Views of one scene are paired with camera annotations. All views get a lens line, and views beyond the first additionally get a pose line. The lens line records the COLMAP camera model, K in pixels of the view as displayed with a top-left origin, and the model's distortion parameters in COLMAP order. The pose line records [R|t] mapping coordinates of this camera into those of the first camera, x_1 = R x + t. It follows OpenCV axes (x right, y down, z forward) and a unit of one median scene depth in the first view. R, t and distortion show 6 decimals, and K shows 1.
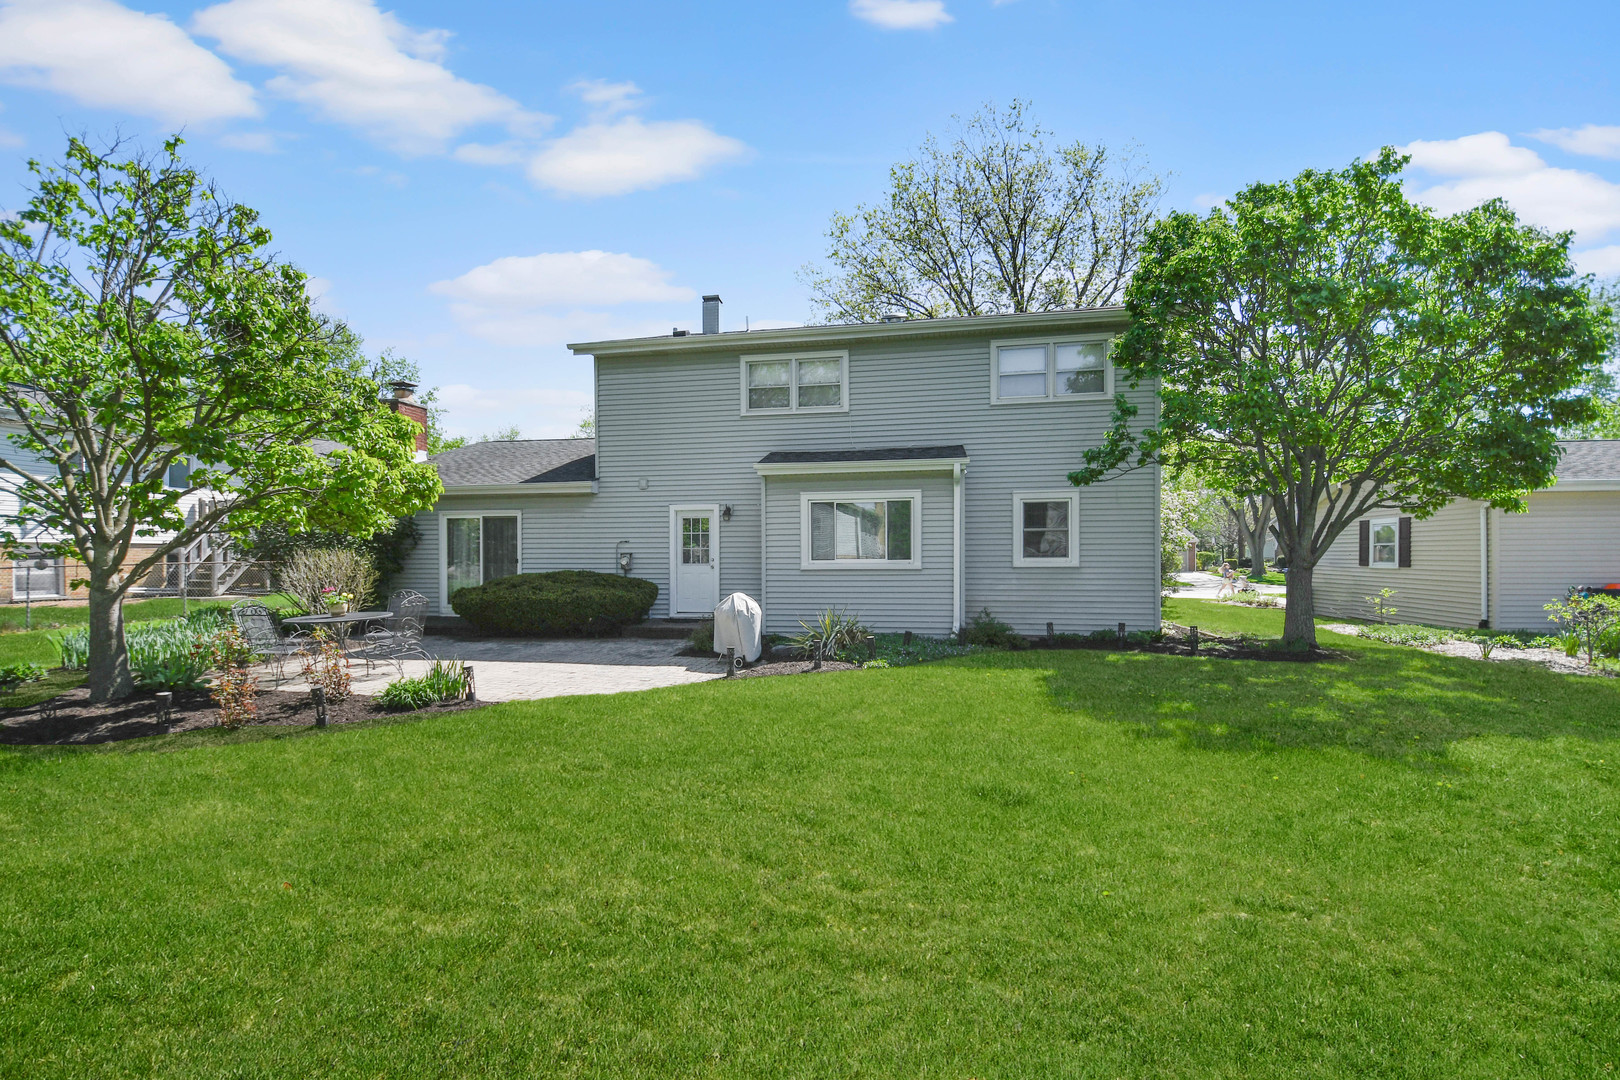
lens RADIAL K [[703.4, 0, 801.2], [0, 703.4, 566.4], [0, 0, 1]] dist [-0.000676, -0.015210]
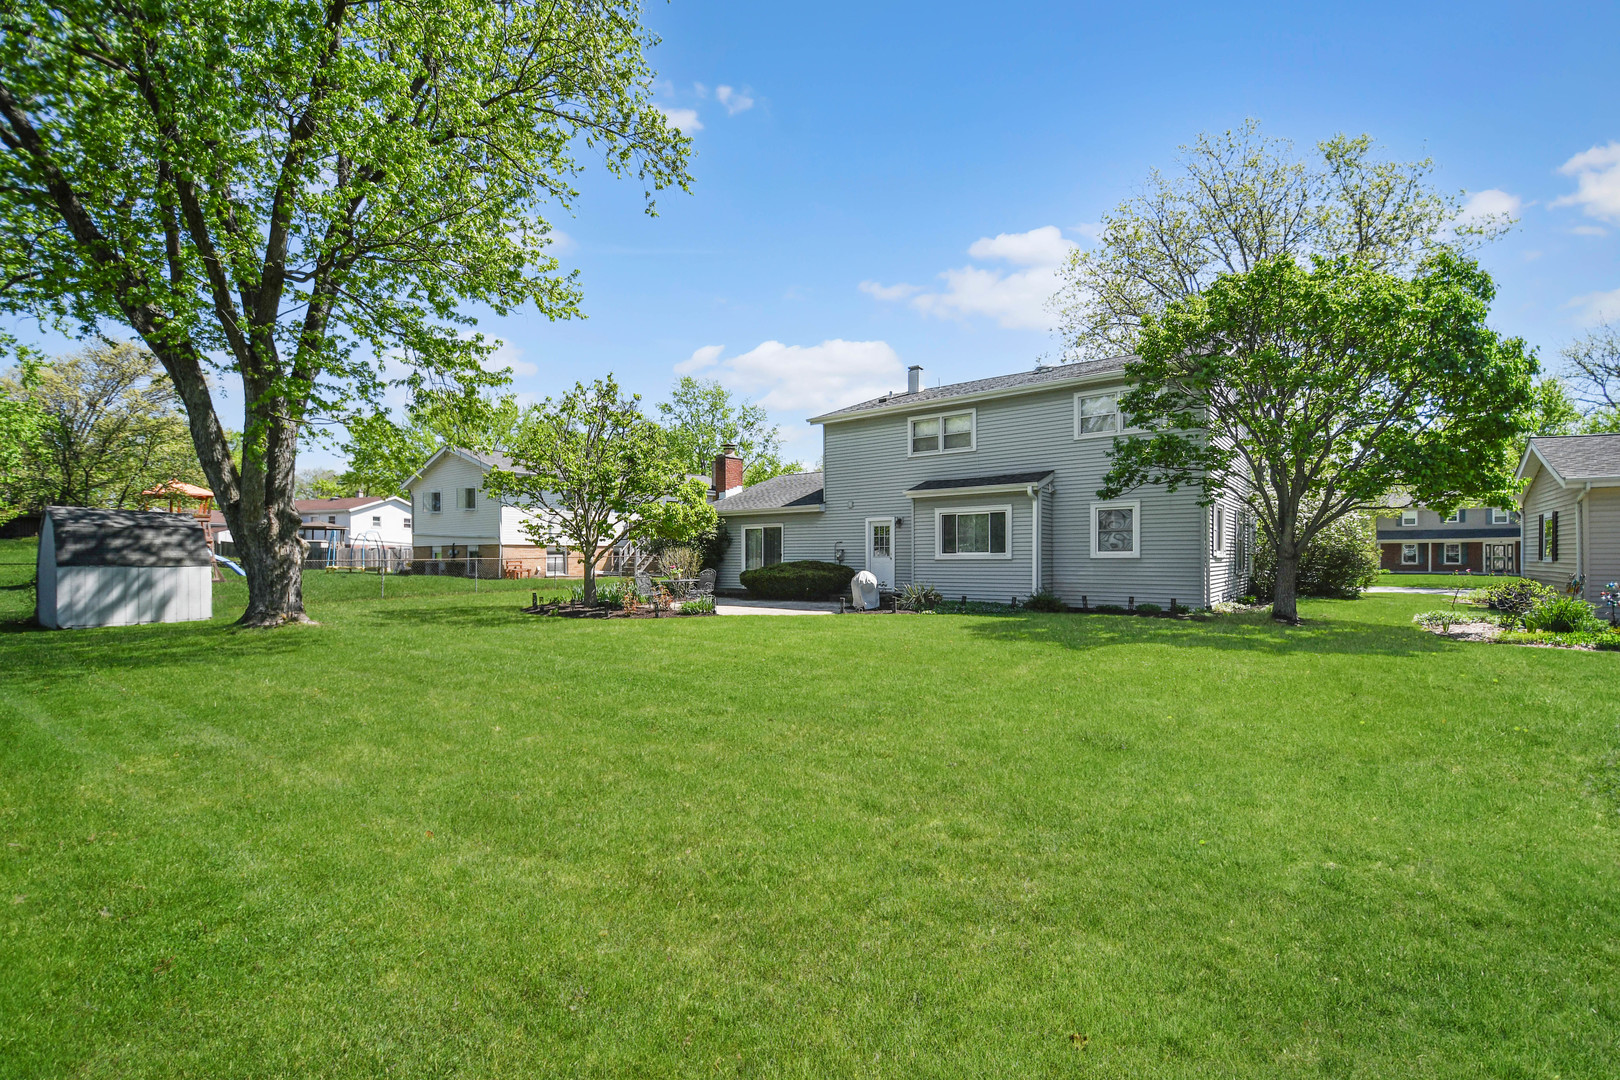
lens RADIAL K [[703.4, 0, 801.2], [0, 703.4, 566.4], [0, 0, 1]] dist [-0.000676, -0.015210]
pose [[0.884935, 0.007130, -0.465659, 0.444949], [-0.007781, 0.999970, 0.000524, 0.020211], [0.465649, 0.003160, 0.884964, -0.464582]]
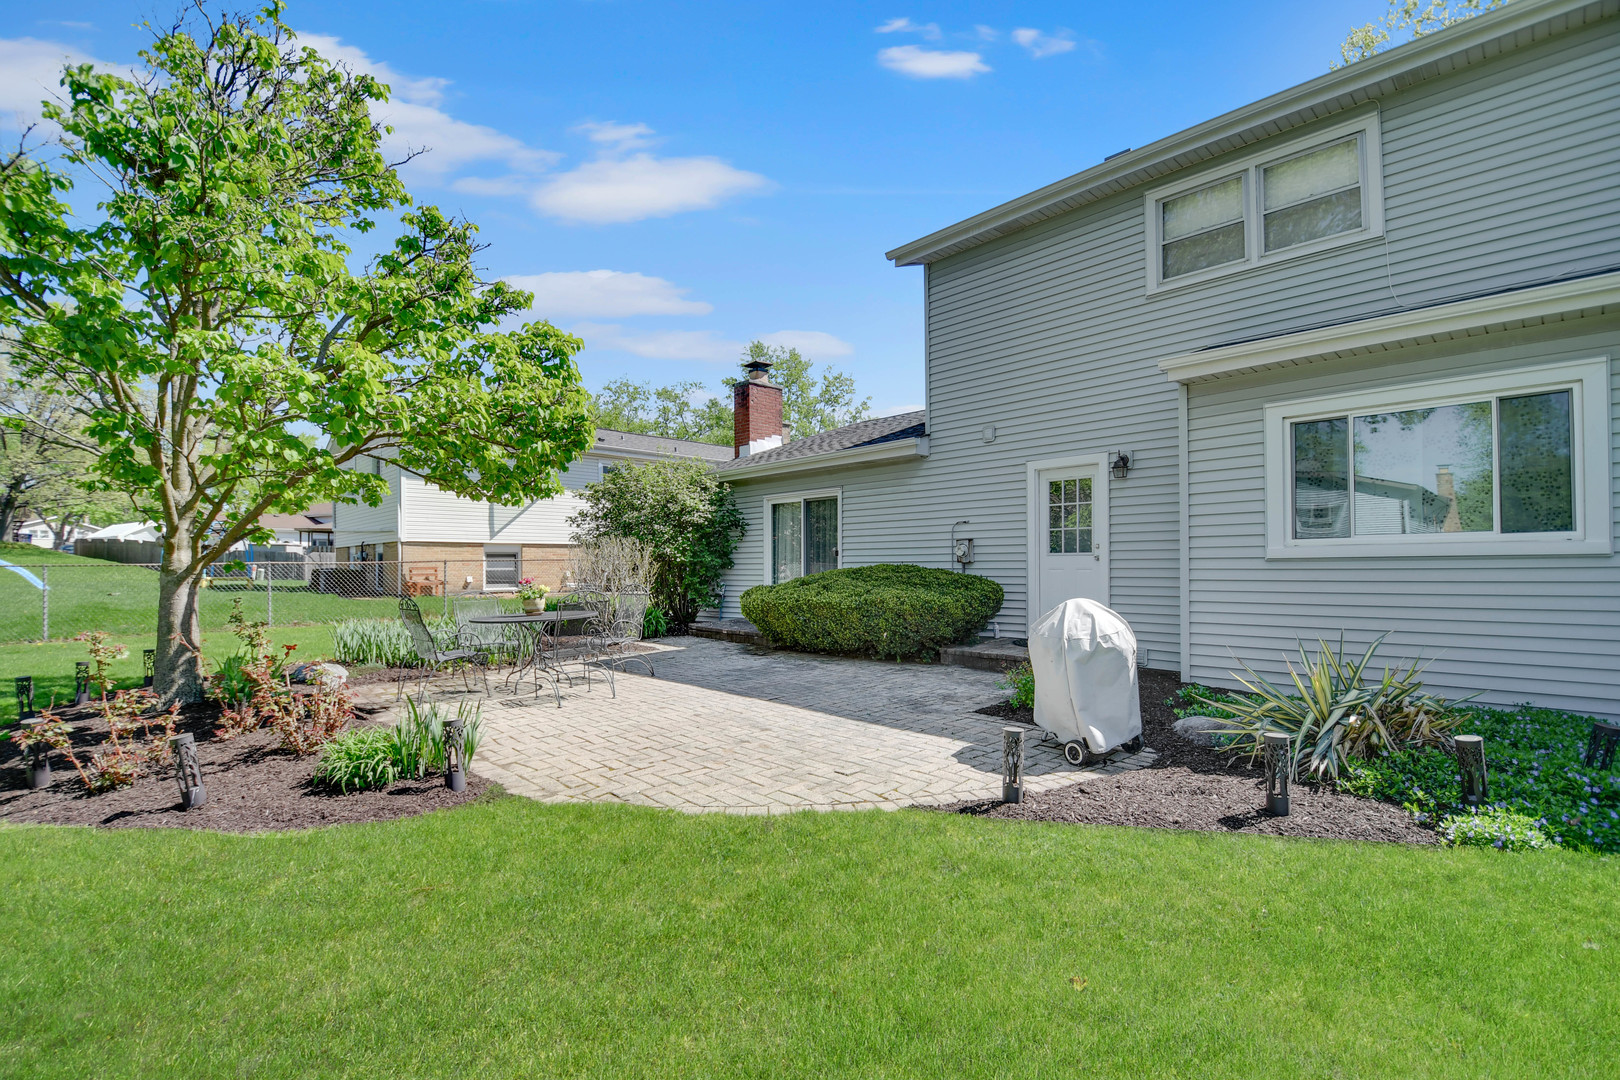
lens RADIAL K [[703.4, 0, 801.2], [0, 703.4, 566.4], [0, 0, 1]] dist [-0.000676, -0.015210]
pose [[0.807654, -0.000400, -0.589656, 0.026537], [-0.007575, 0.999910, -0.011054, 0.018061], [0.589607, 0.013394, 0.807579, 0.399785]]
